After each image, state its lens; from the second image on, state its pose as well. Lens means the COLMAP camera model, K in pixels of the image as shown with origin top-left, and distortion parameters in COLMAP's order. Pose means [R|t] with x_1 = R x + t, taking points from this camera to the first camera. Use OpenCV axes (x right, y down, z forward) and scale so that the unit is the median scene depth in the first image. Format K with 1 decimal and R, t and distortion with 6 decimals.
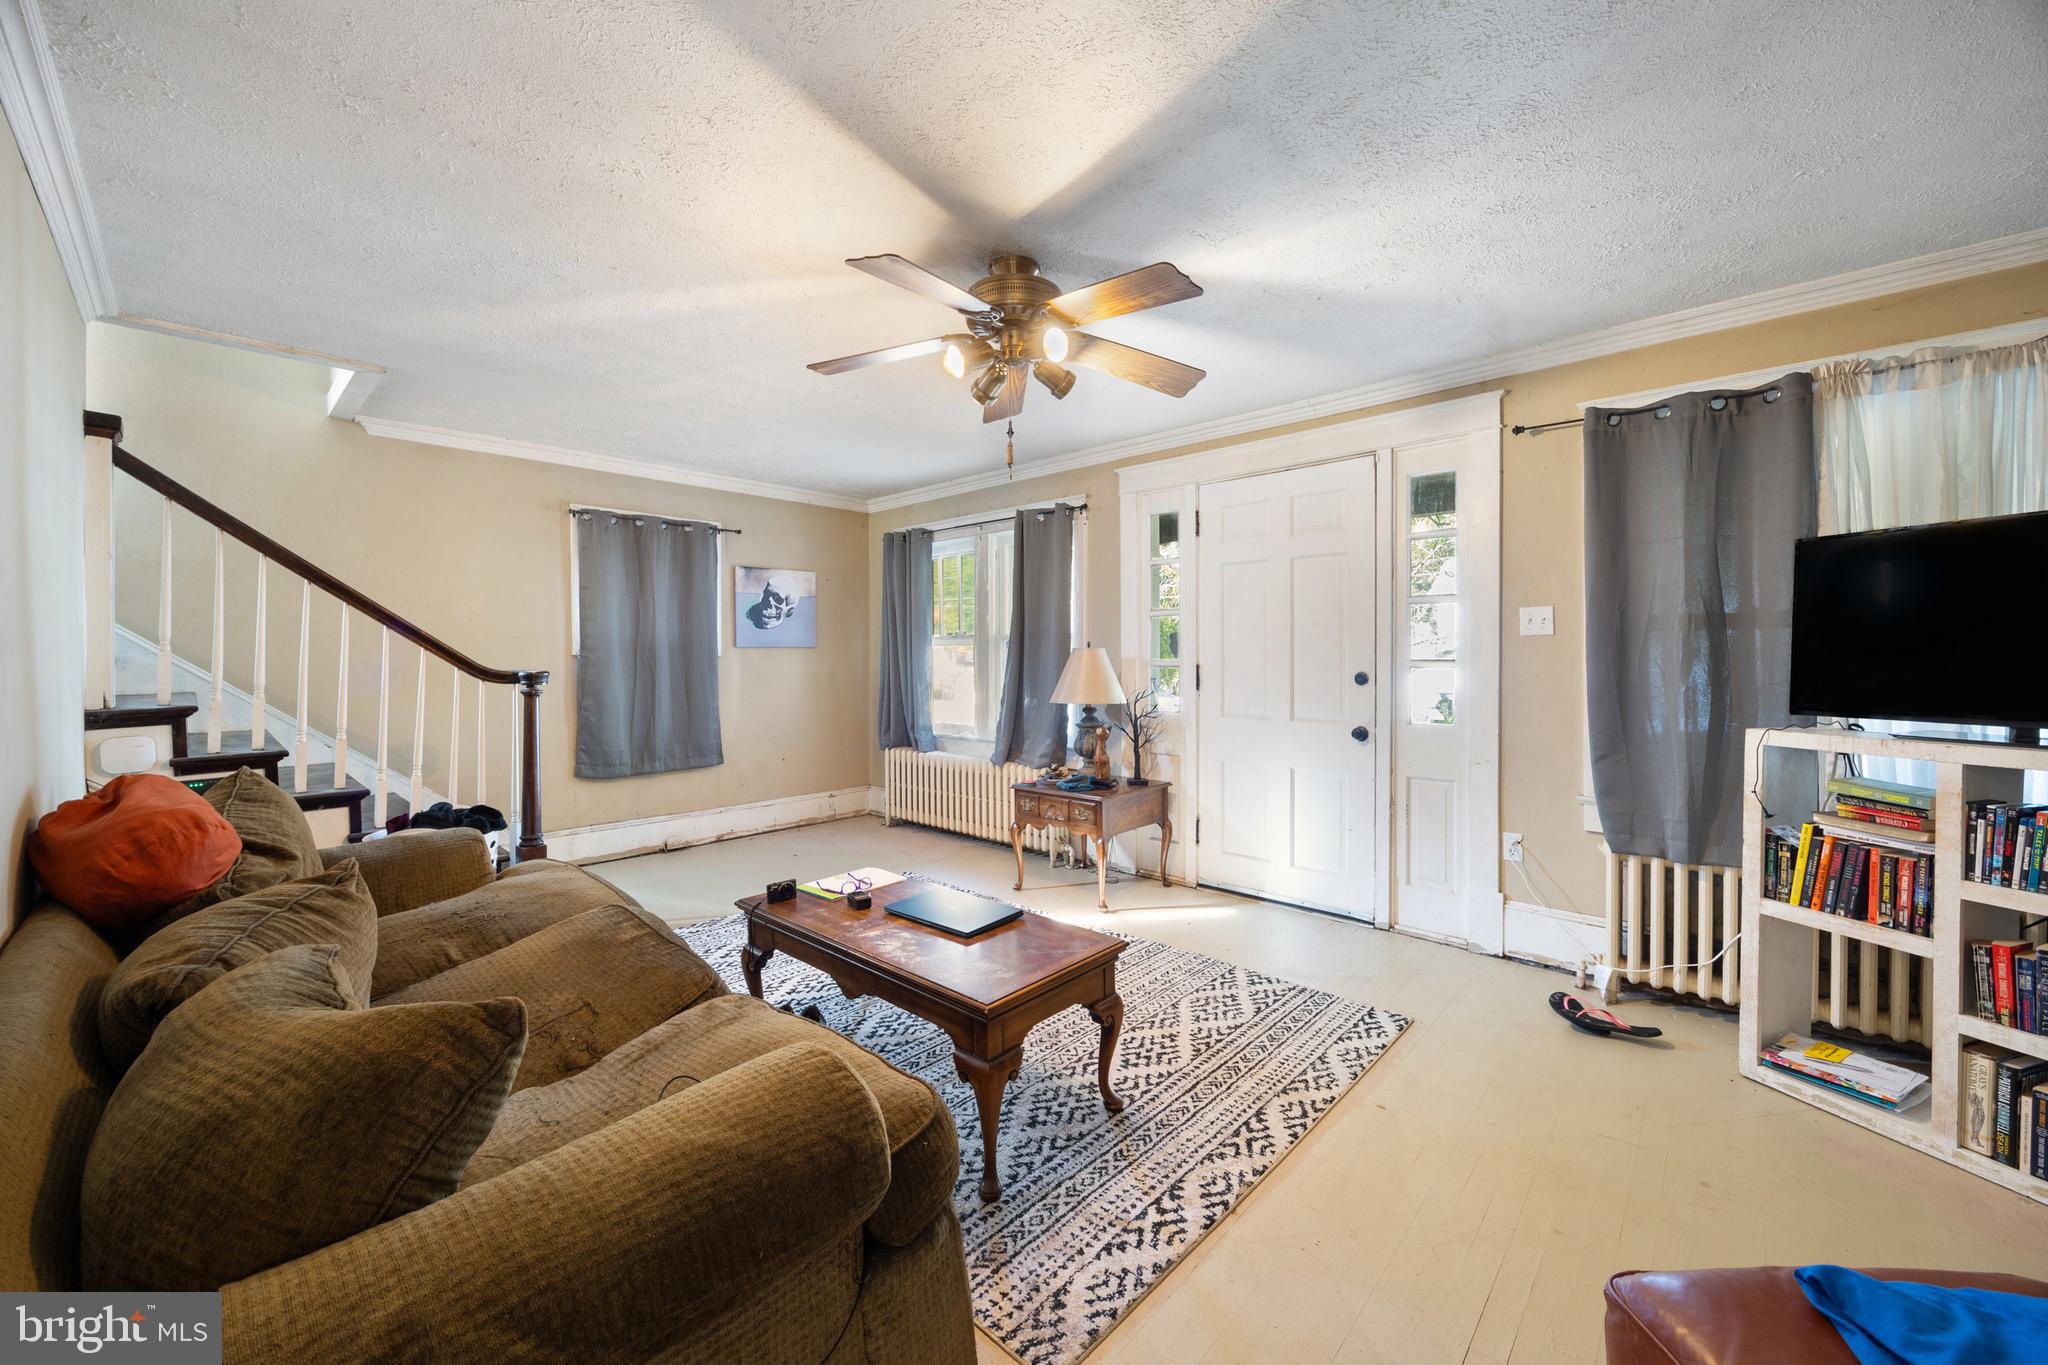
lens RADIAL K [[787.9, 0, 1012.1], [0, 787.9, 671.5], [0, 0, 1]] dist [-0.008758, -0.000334]
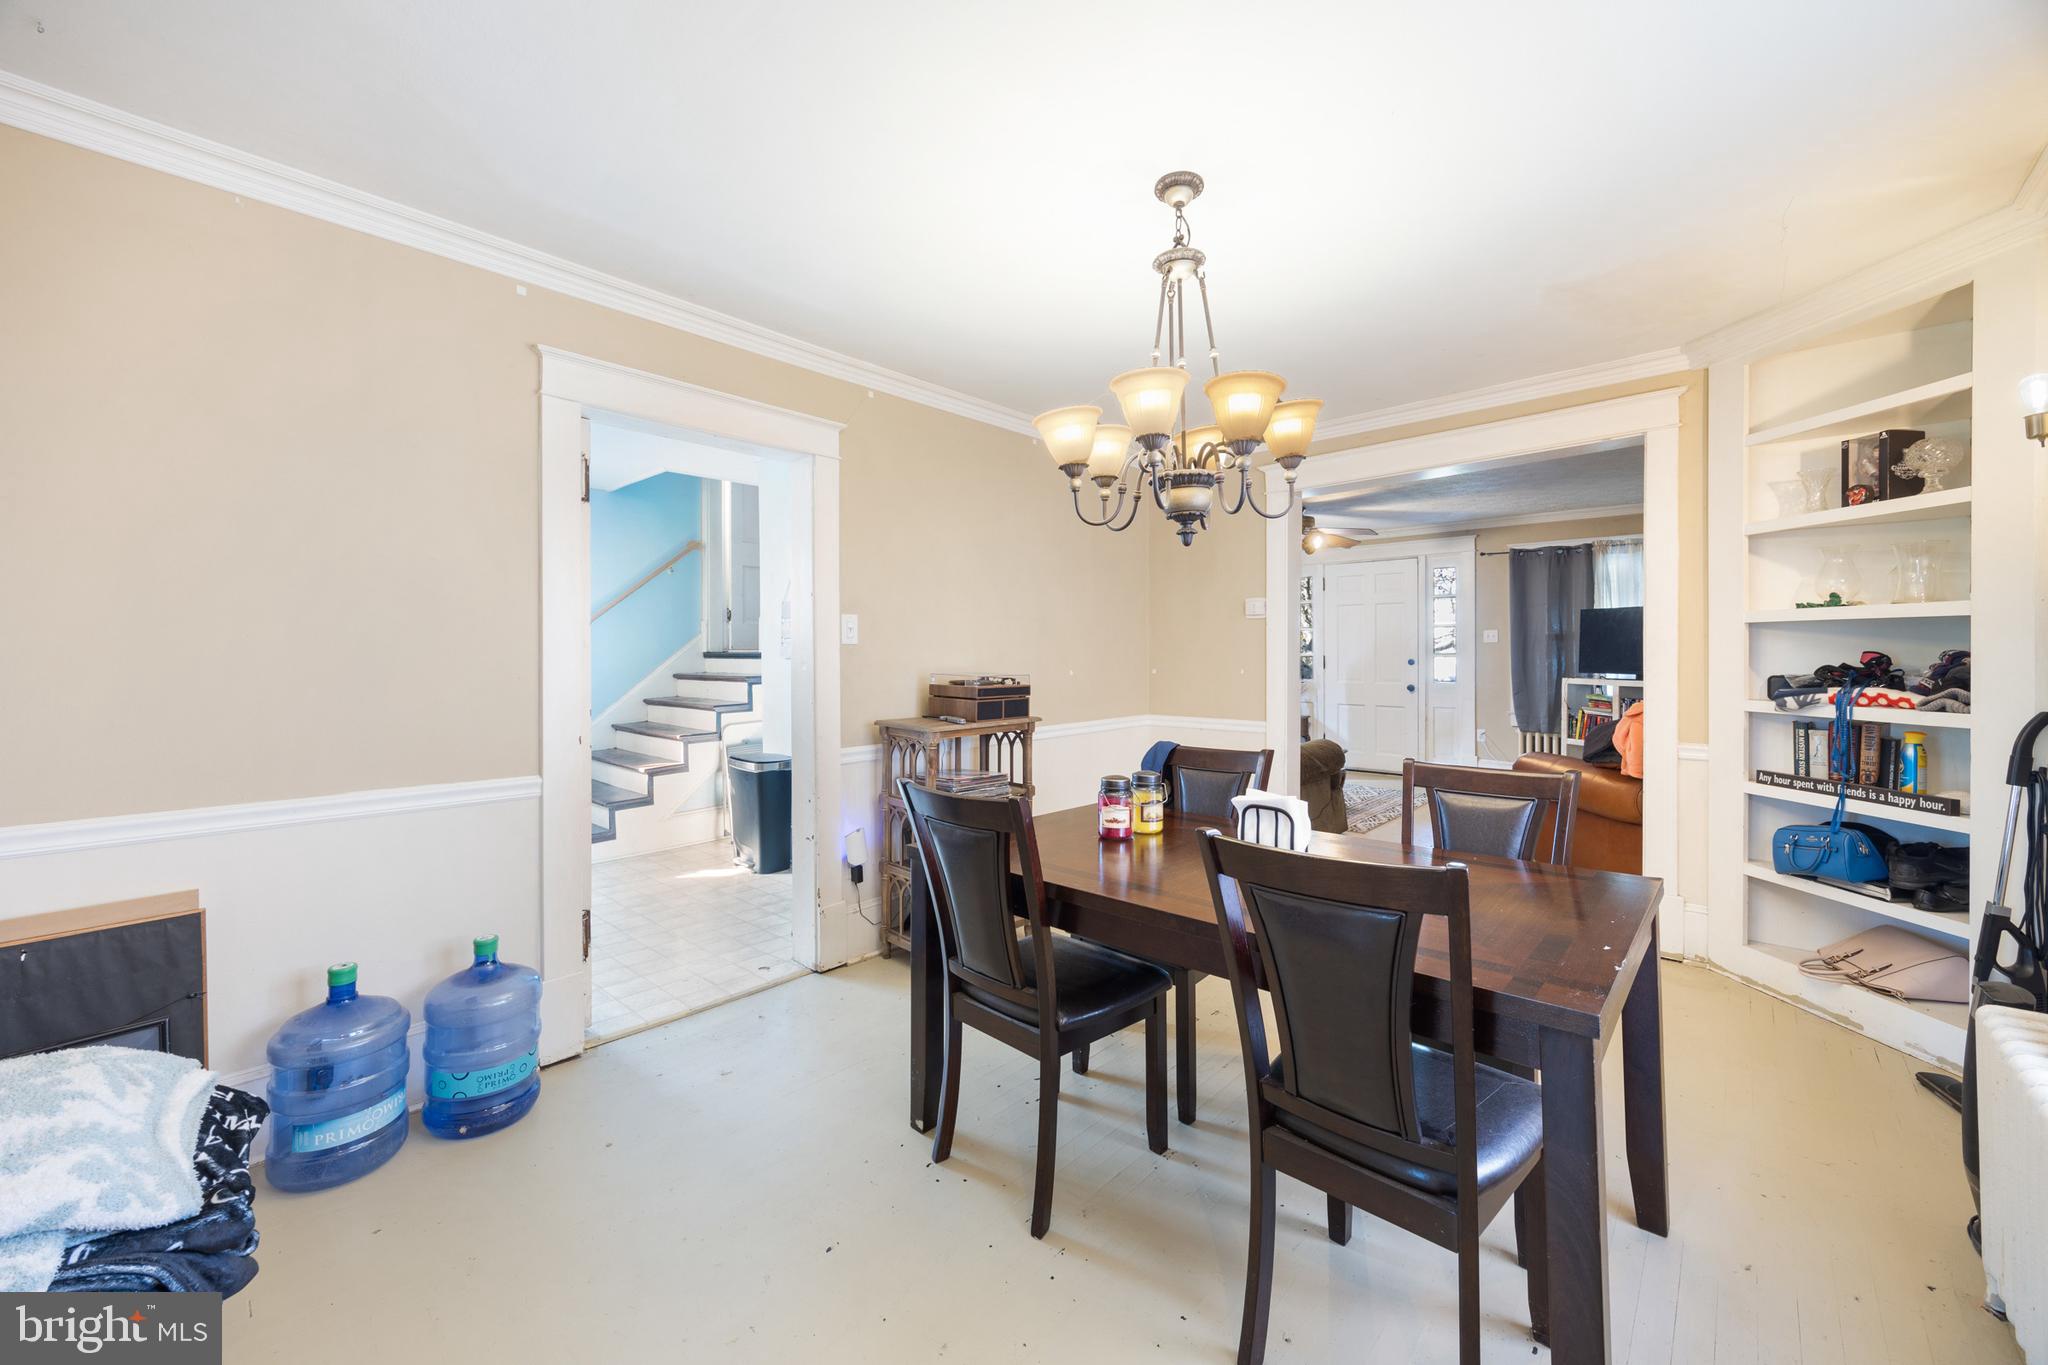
lens RADIAL K [[787.9, 0, 1025.0], [0, 787.9, 665.5], [0, 0, 1]] dist [-0.008758, -0.000334]
pose [[0.999021, -0.007940, 0.043527, -0.932991], [0.007765, 0.999961, 0.004200, 0.001303], [-0.043558, -0.003858, 0.999043, -1.455230]]
